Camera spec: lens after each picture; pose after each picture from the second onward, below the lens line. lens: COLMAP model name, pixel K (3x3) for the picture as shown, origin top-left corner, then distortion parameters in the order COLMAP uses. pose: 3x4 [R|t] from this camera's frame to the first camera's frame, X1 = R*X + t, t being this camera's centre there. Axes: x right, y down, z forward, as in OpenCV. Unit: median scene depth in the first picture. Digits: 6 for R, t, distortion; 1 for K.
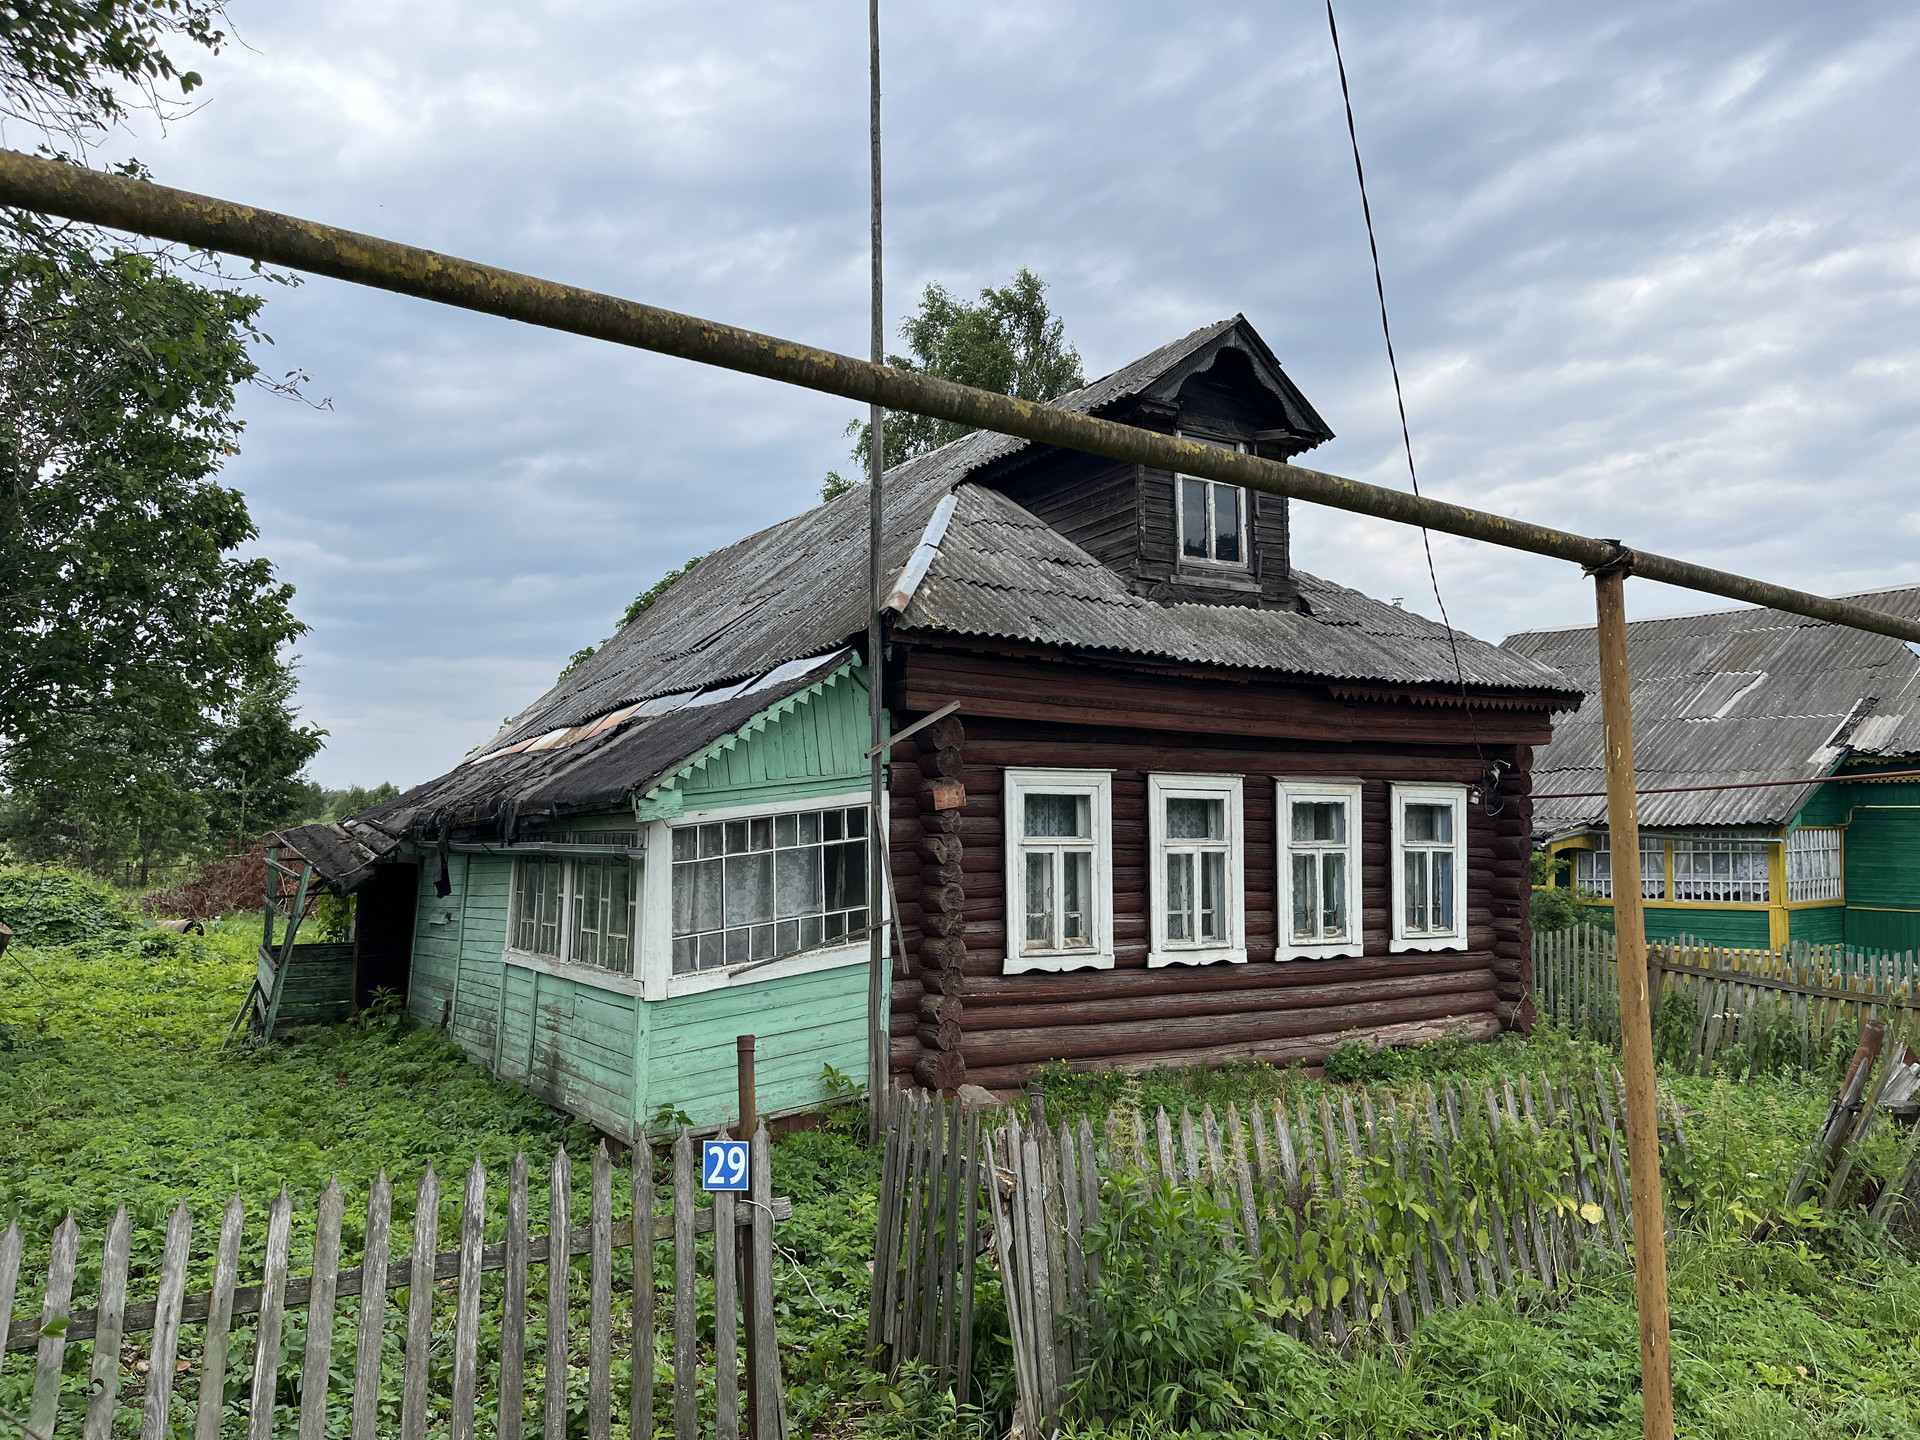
lens RADIAL K [[1446.1, 0, 954.1], [0, 1446.1, 729.7], [0, 0, 1]] dist [0.063888, -0.085386]
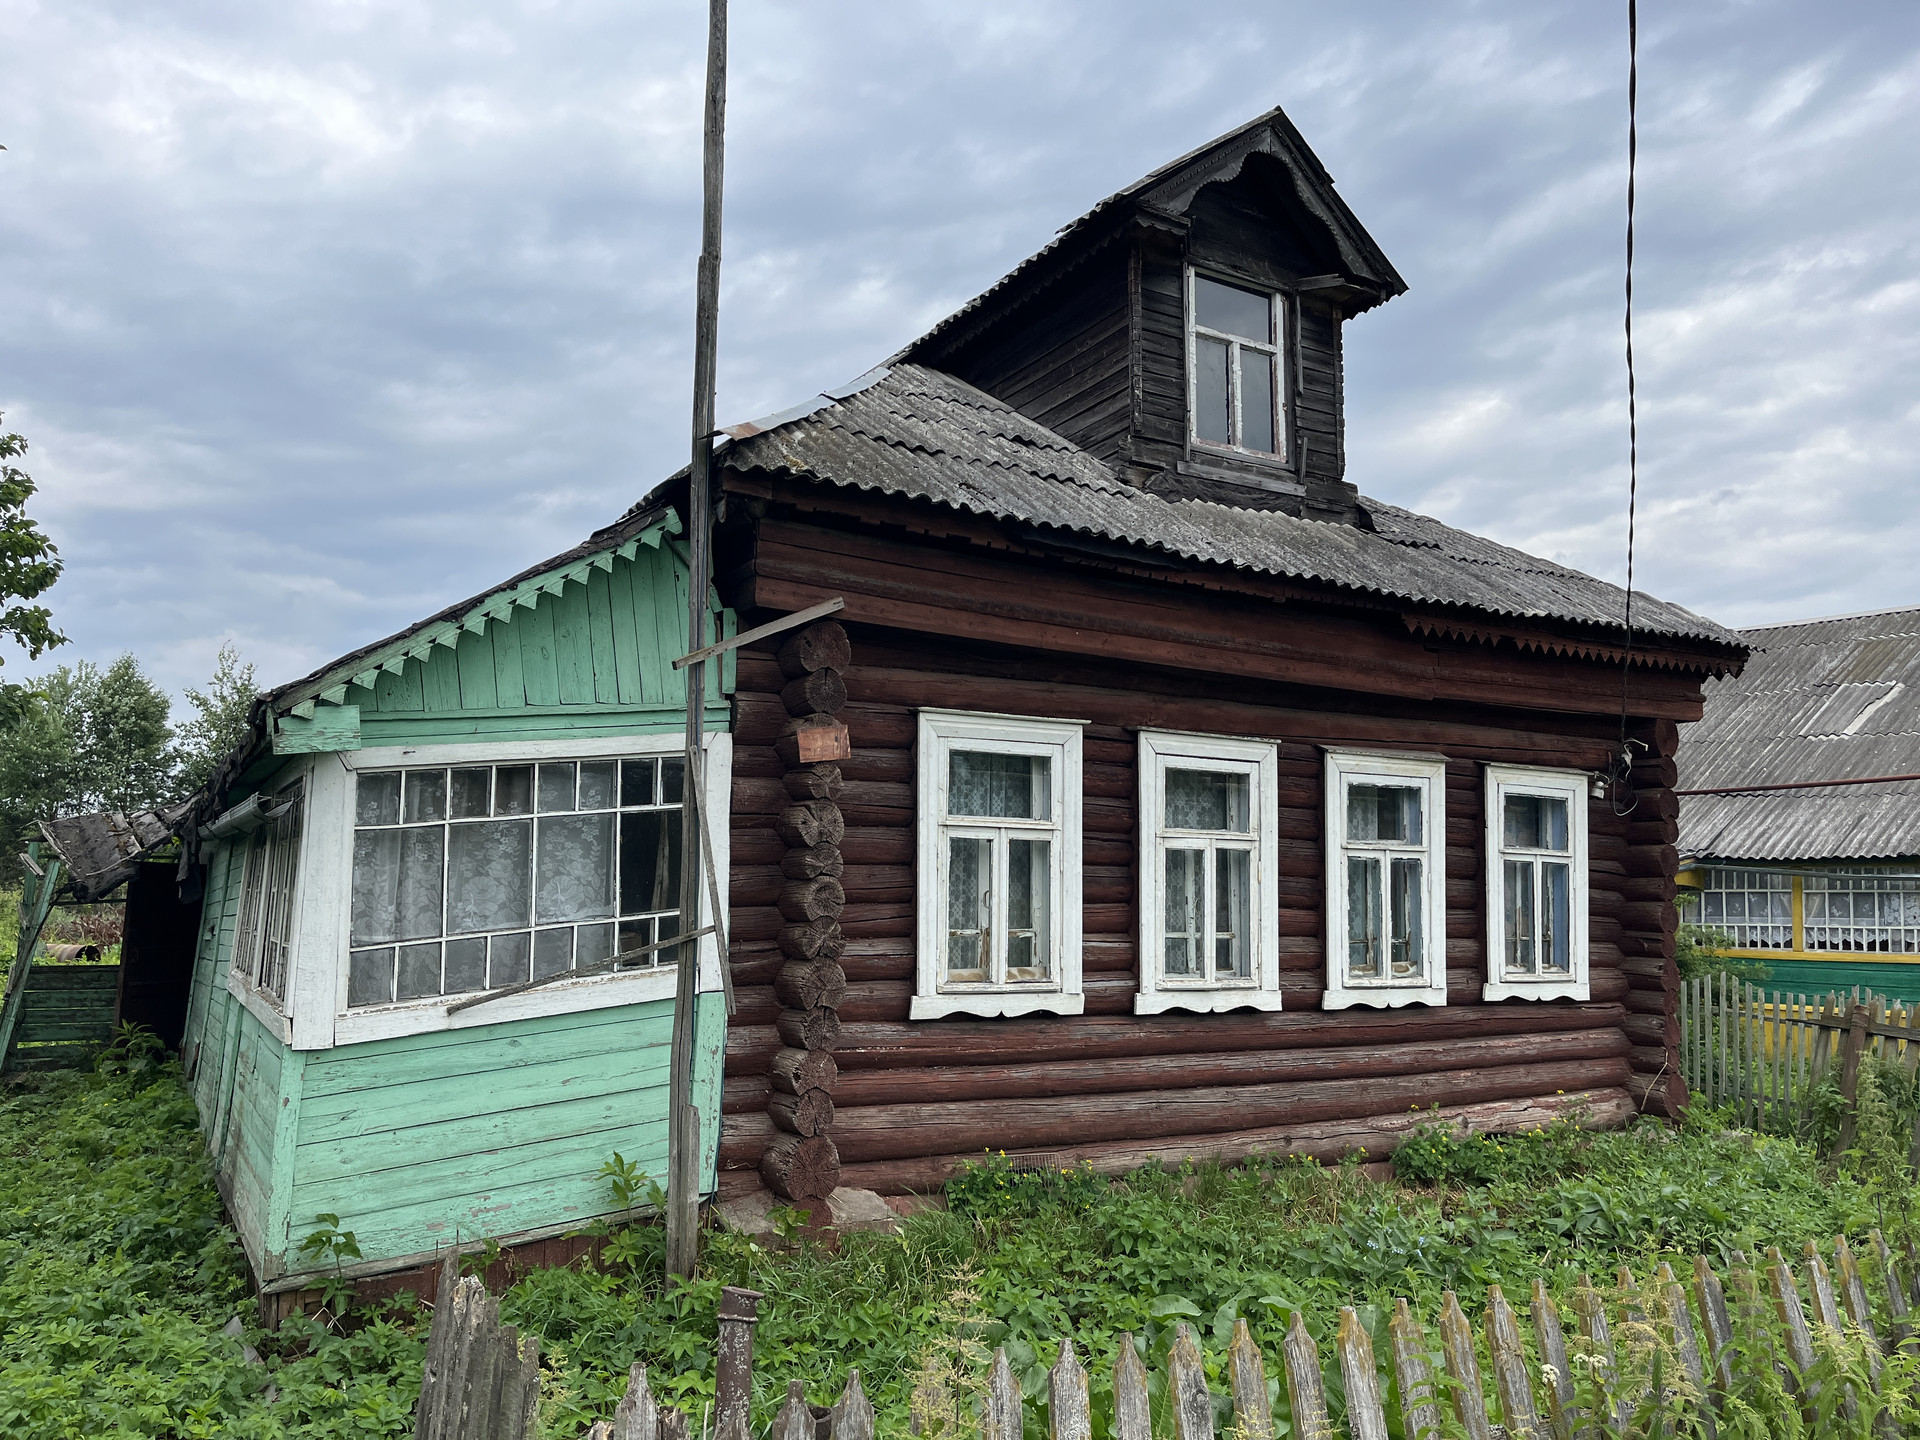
lens RADIAL K [[1446.1, 0, 941.8], [0, 1446.1, 730.3], [0, 0, 1]] dist [0.063888, -0.085386]
pose [[0.999385, 0.013835, -0.032213, 0.057858], [-0.014900, 0.999342, -0.033070, 0.049955], [0.031734, 0.033530, 0.998934, 0.285003]]
